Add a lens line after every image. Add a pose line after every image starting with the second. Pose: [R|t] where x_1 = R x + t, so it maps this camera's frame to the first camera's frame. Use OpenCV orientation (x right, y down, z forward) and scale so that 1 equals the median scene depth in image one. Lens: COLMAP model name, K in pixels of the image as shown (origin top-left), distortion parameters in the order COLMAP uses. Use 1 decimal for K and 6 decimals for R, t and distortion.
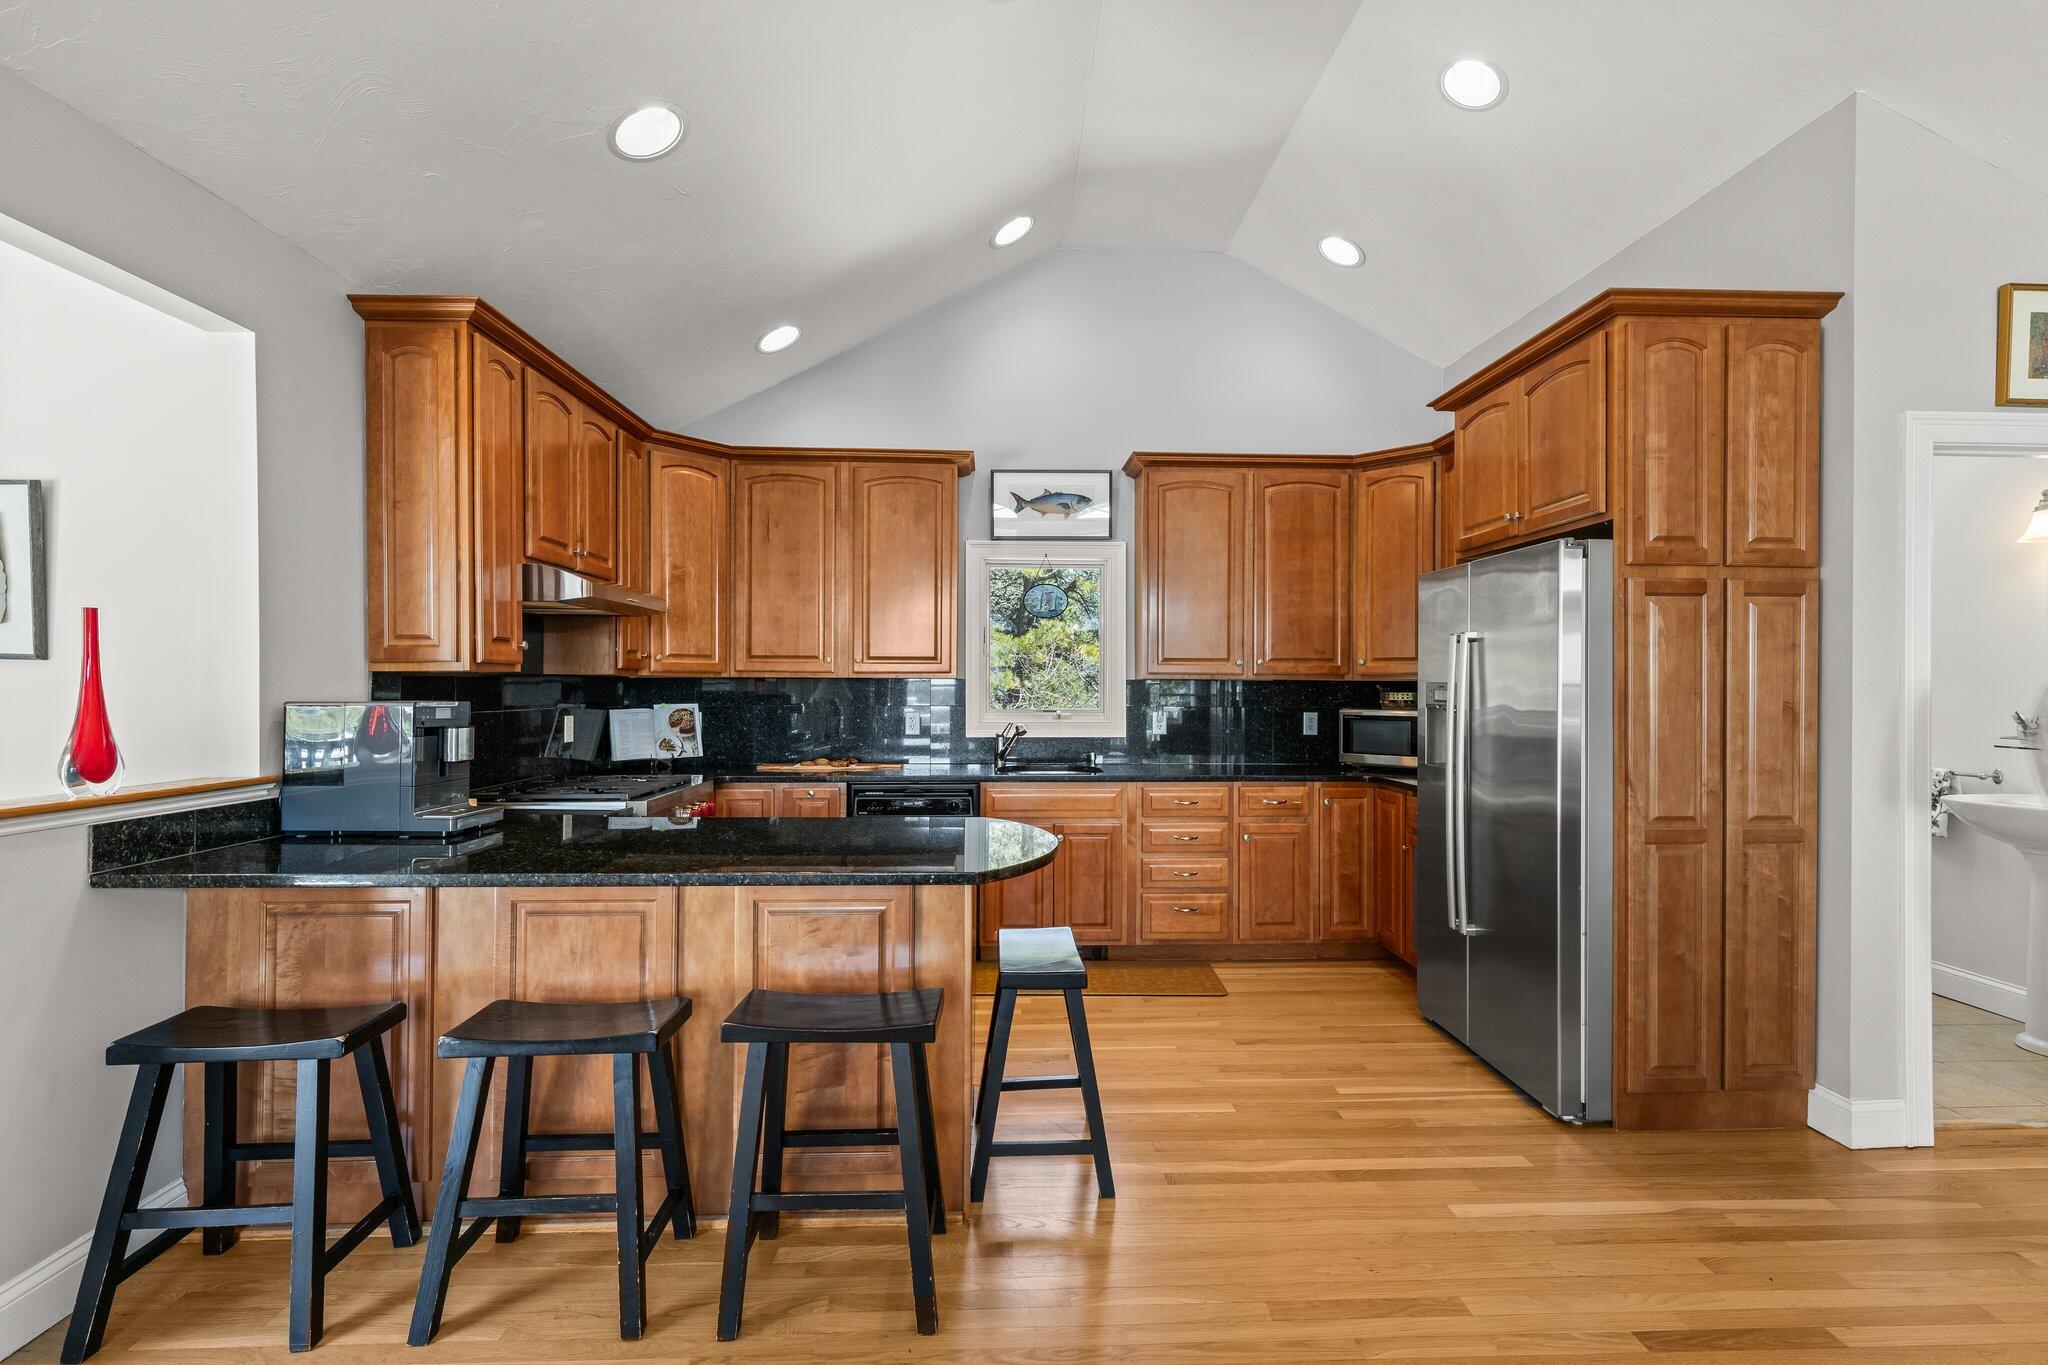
lens RADIAL K [[946.0, 0, 1024.0], [0, 946.0, 682.5], [0, 0, 1]] dist [0.001549, 0.000059]
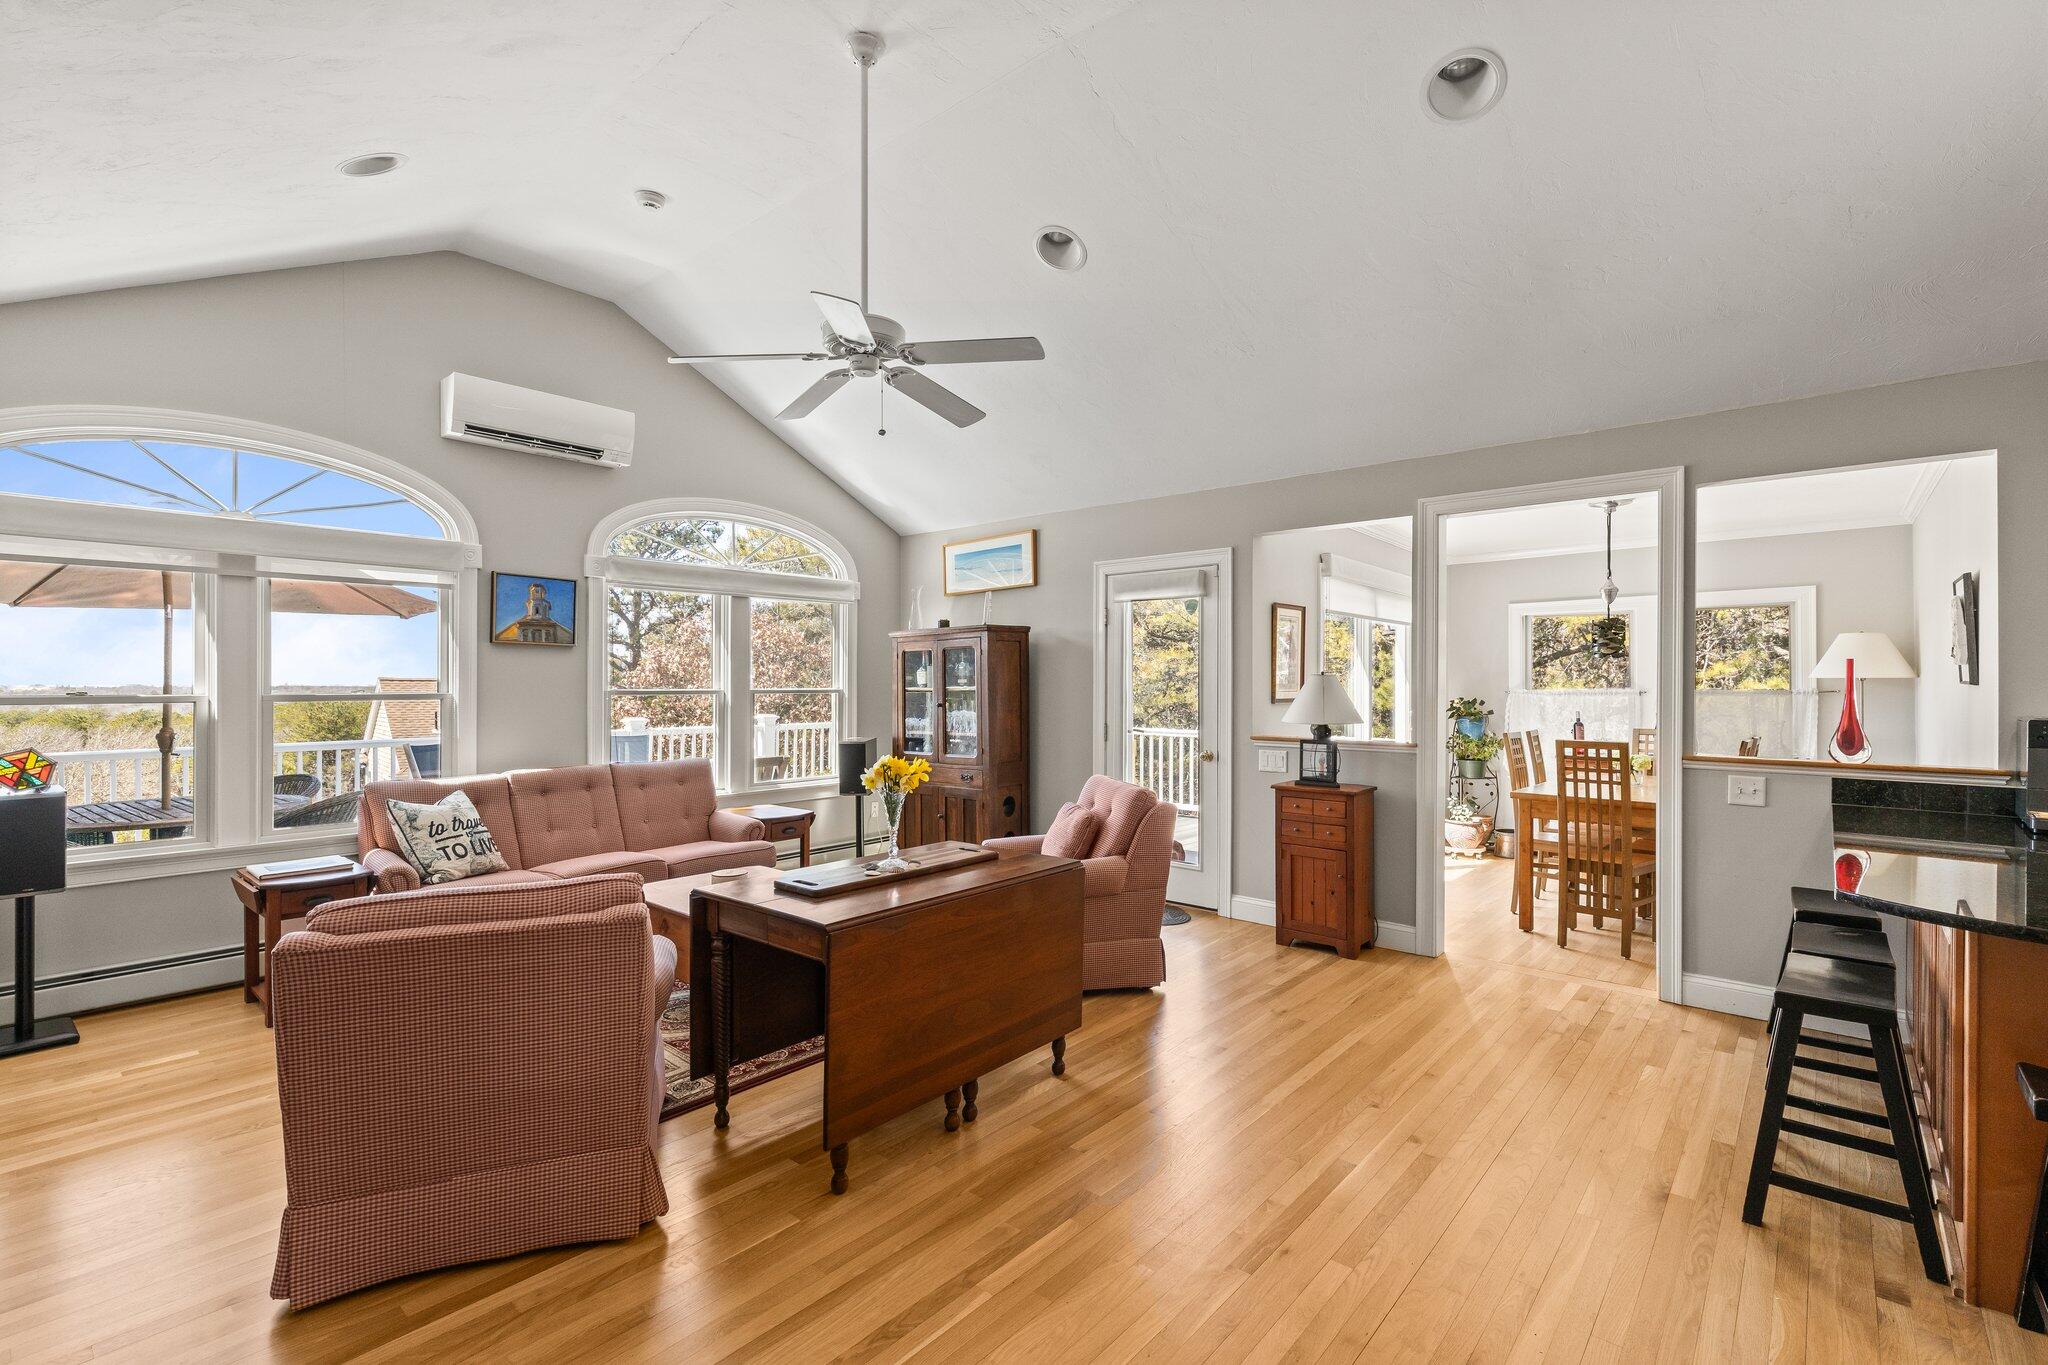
lens RADIAL K [[905.2, 0, 1024.0], [0, 905.2, 682.5], [0, 0, 1]] dist [0.021409, -0.015099]
pose [[-0.704464, -0.006468, -0.709710, 0.628362], [-0.003001, 0.999977, -0.006135, -0.008236], [0.709733, -0.002192, -0.704467, 0.517223]]
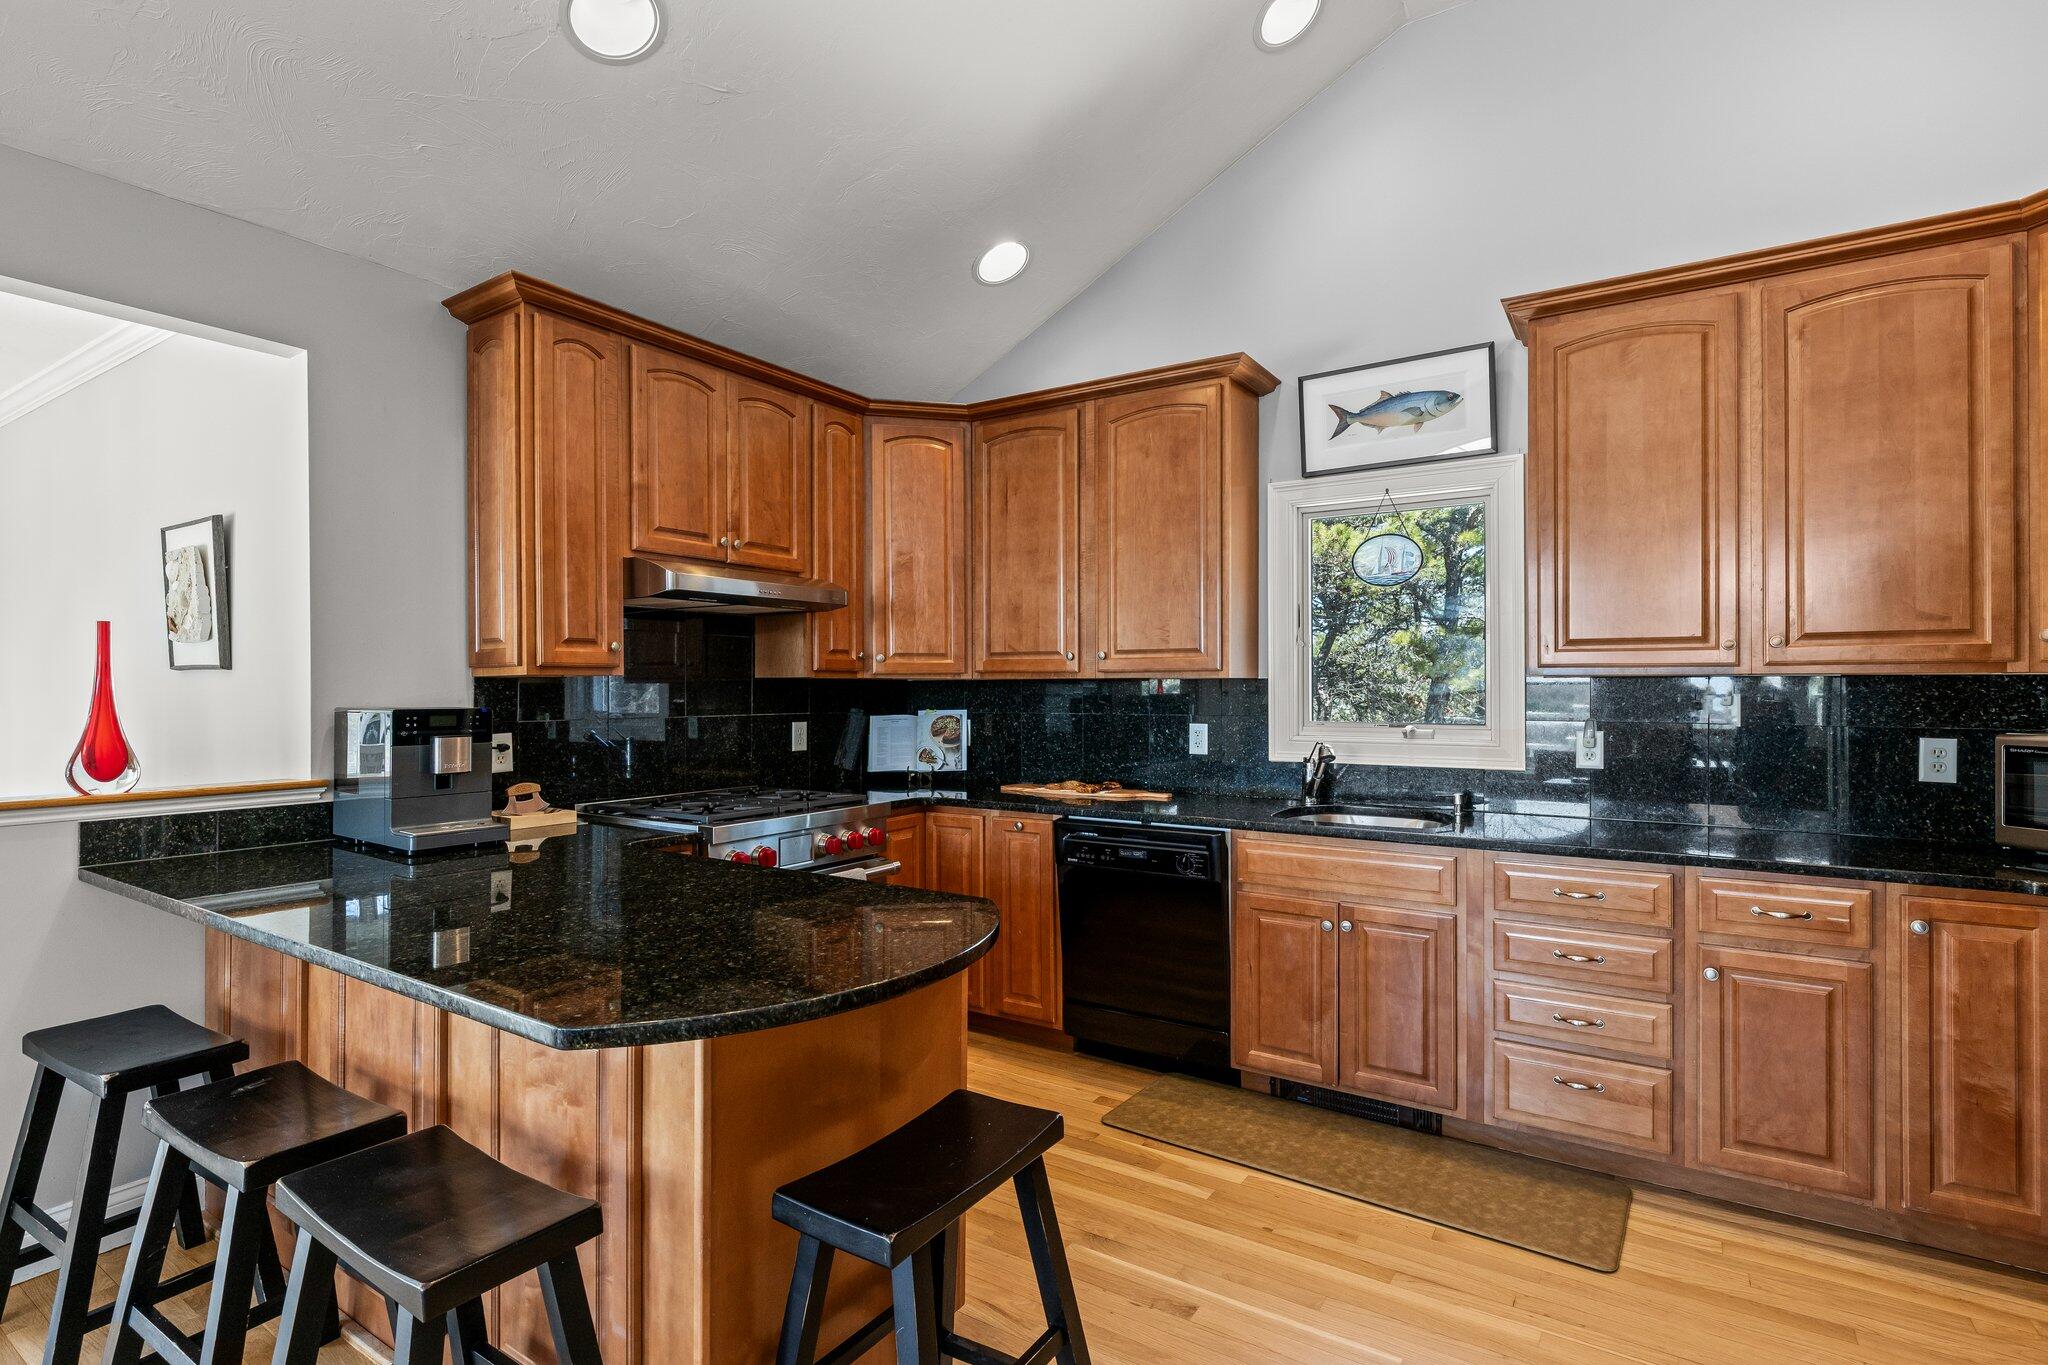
lens RADIAL K [[969.8, 0, 1024.0], [0, 969.8, 682.5], [0, 0, 1]] dist [-0.002101, -0.000291]
pose [[0.808740, -0.006885, -0.588126, 0.244621], [0.006011, 0.999976, -0.003440, 0.000761], [0.588136, -0.000753, 0.808762, 0.338070]]
